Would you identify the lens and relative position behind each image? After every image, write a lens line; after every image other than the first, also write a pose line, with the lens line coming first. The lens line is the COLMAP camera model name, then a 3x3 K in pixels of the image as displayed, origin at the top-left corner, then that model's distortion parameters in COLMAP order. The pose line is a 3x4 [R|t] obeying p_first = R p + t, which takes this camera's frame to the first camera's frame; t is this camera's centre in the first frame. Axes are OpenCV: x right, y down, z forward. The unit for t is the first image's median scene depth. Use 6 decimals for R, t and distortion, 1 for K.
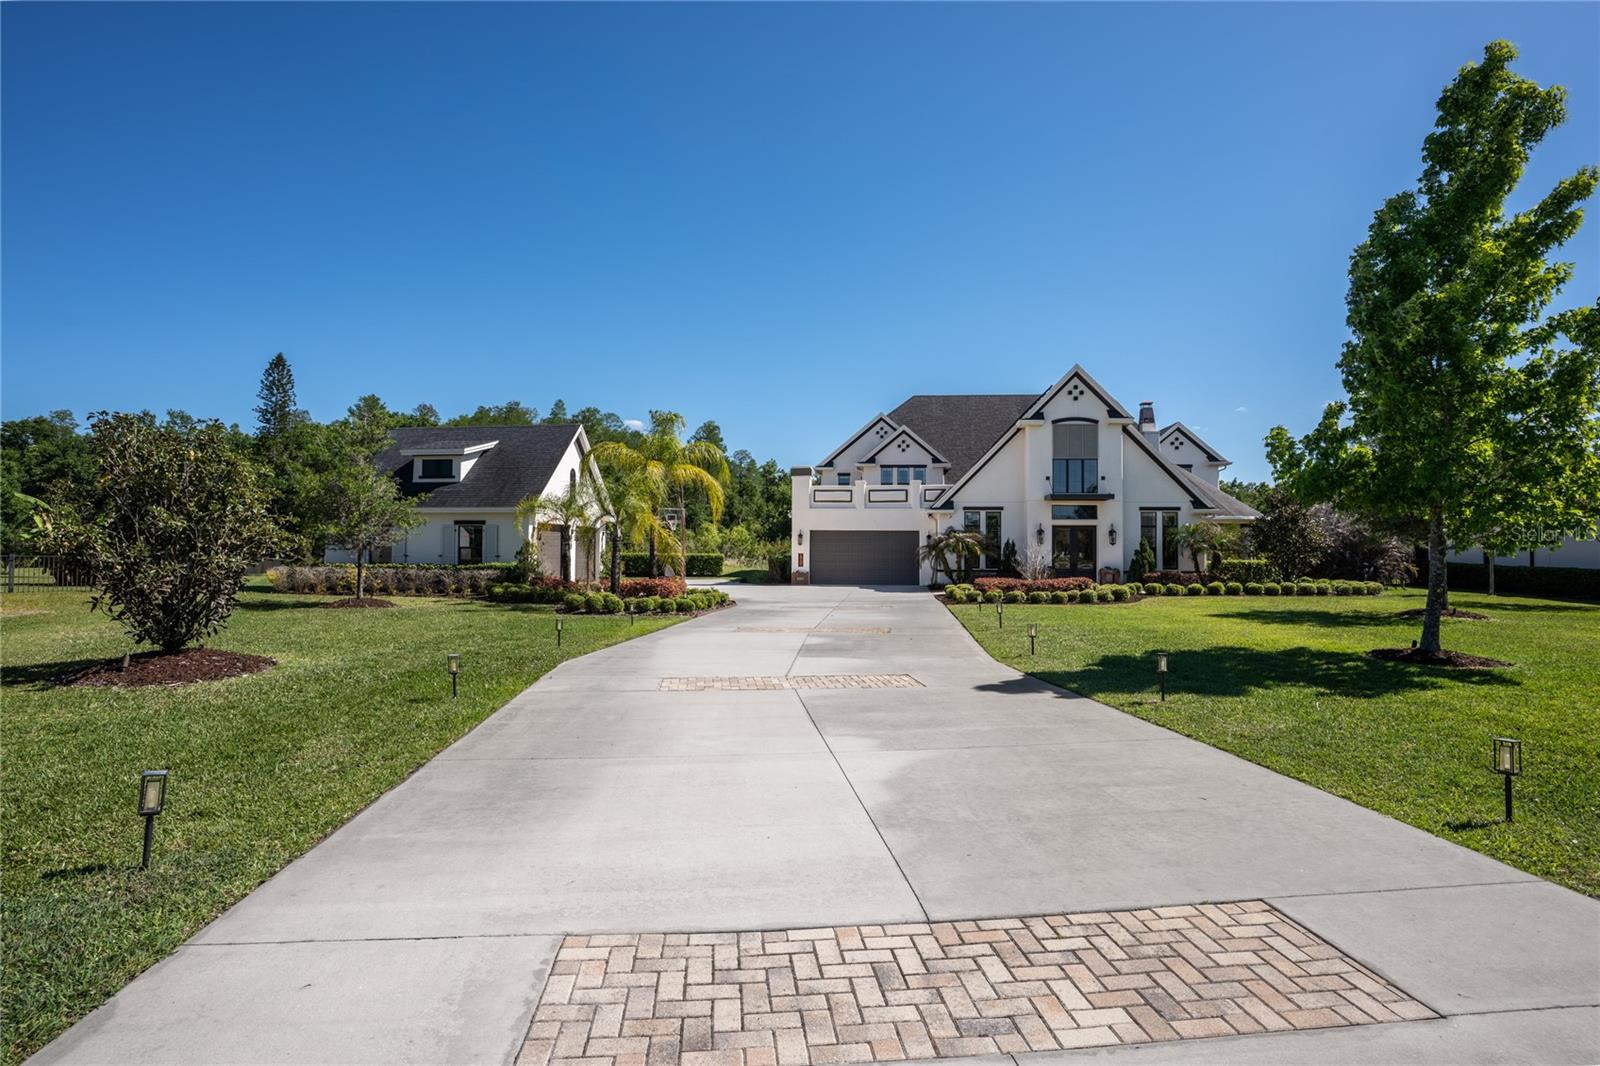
lens RADIAL K [[783.5, 0, 788.6], [0, 783.5, 547.6], [0, 0, 1]] dist [-0.067747, 0.023752]
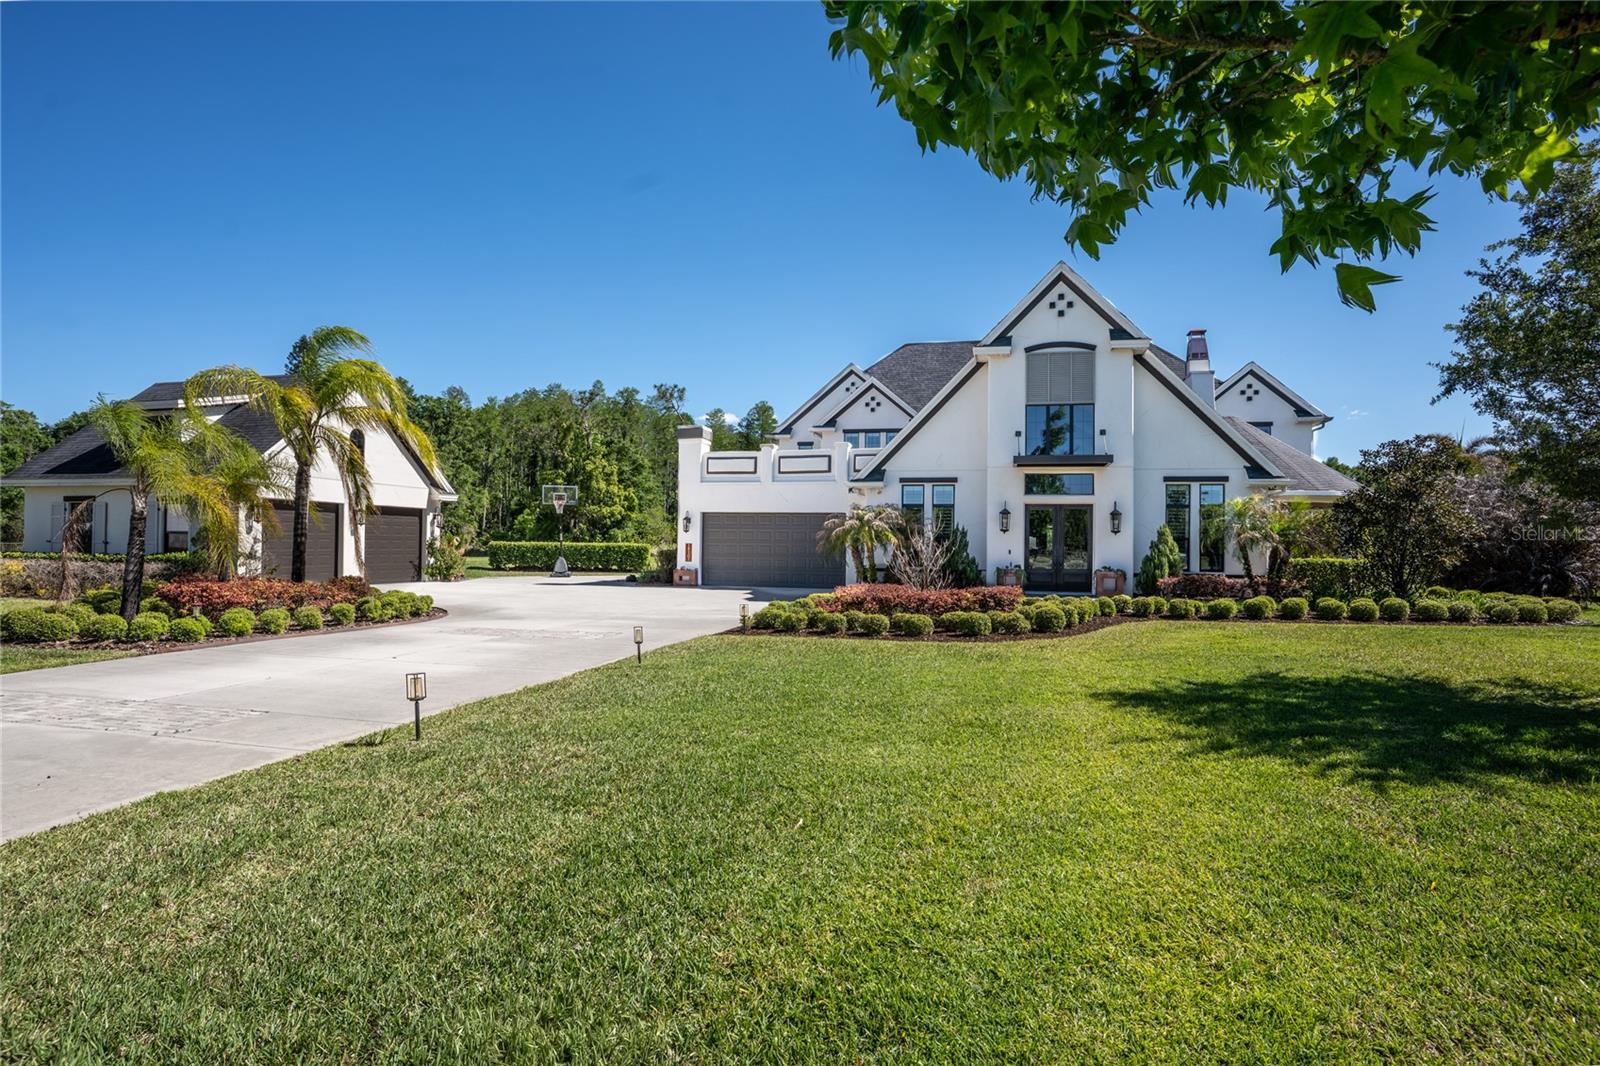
lens RADIAL K [[783.5, 0, 793.0], [0, 783.5, 543.5], [0, 0, 1]] dist [-0.067747, 0.023752]
pose [[0.990385, 0.007213, -0.138151, 0.218841], [-0.006483, 0.999963, 0.005734, 0.002581], [0.138187, -0.004783, 0.990395, 0.287243]]
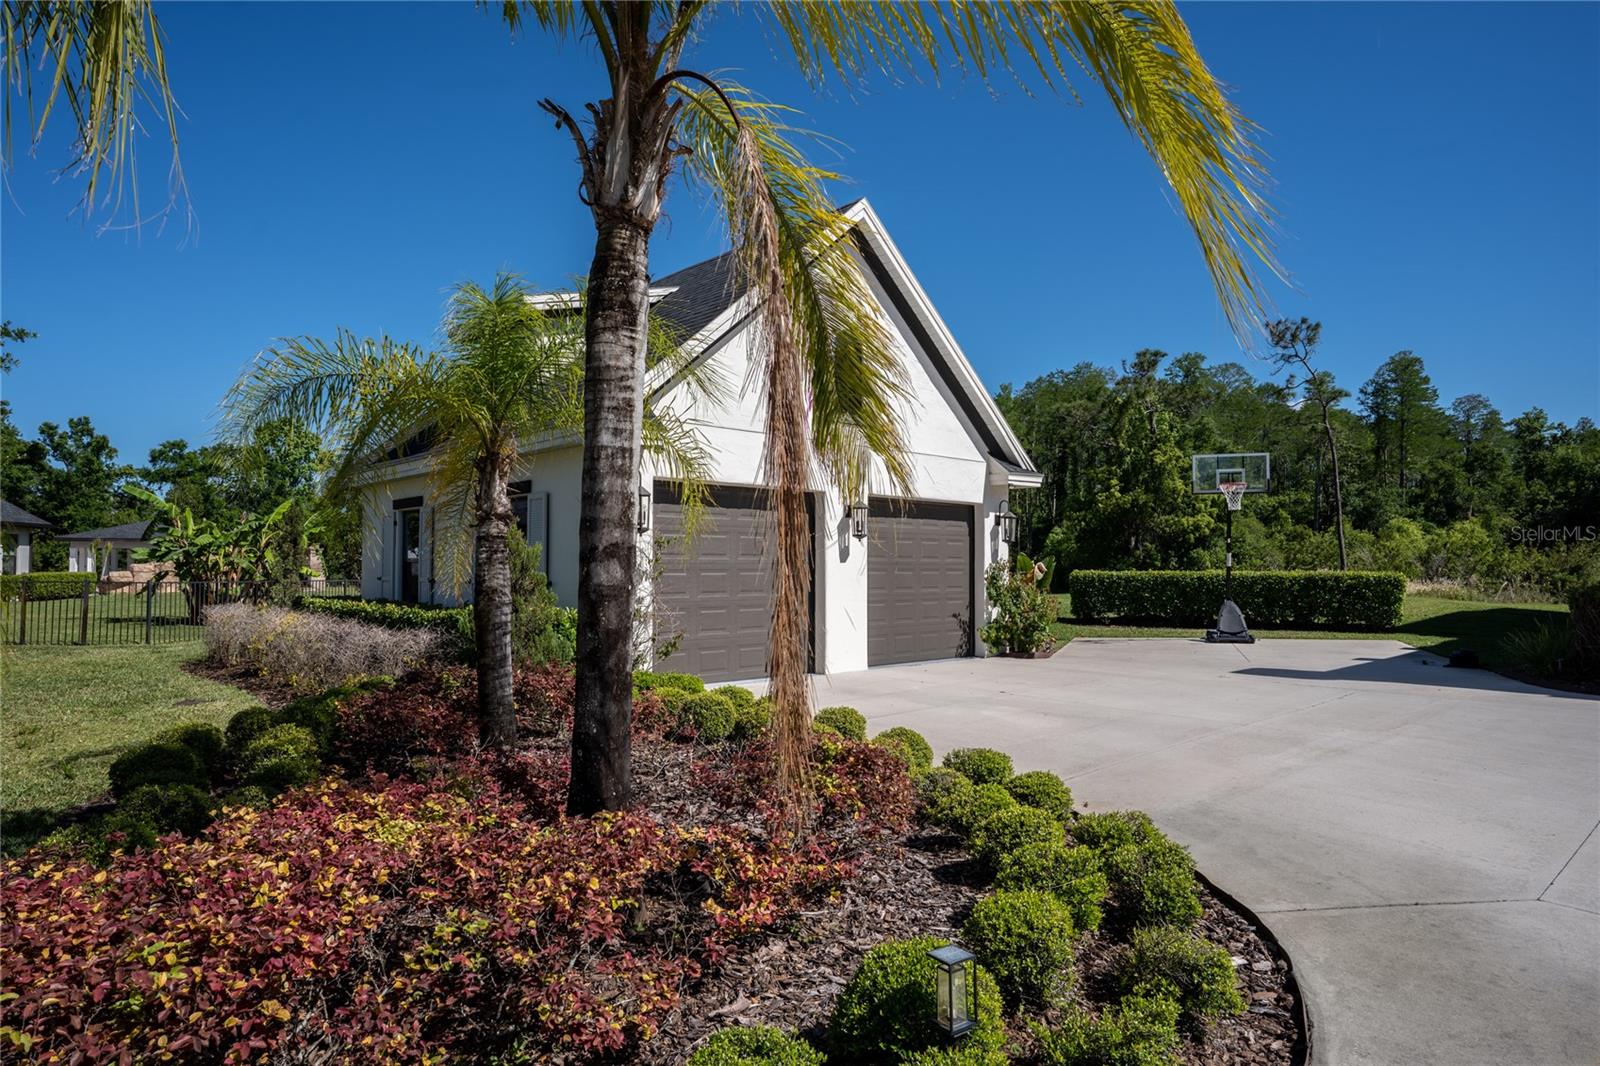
lens RADIAL K [[889.5, 0, 816.2], [0, 889.5, 539.5], [0, 0, 1]] dist [-0.004379, 0.001041]
pose [[0.764765, -0.022901, -0.643902, -0.029487], [0.005614, 0.999567, -0.028883, 0.003464], [0.644285, 0.018474, 0.764562, 0.613205]]
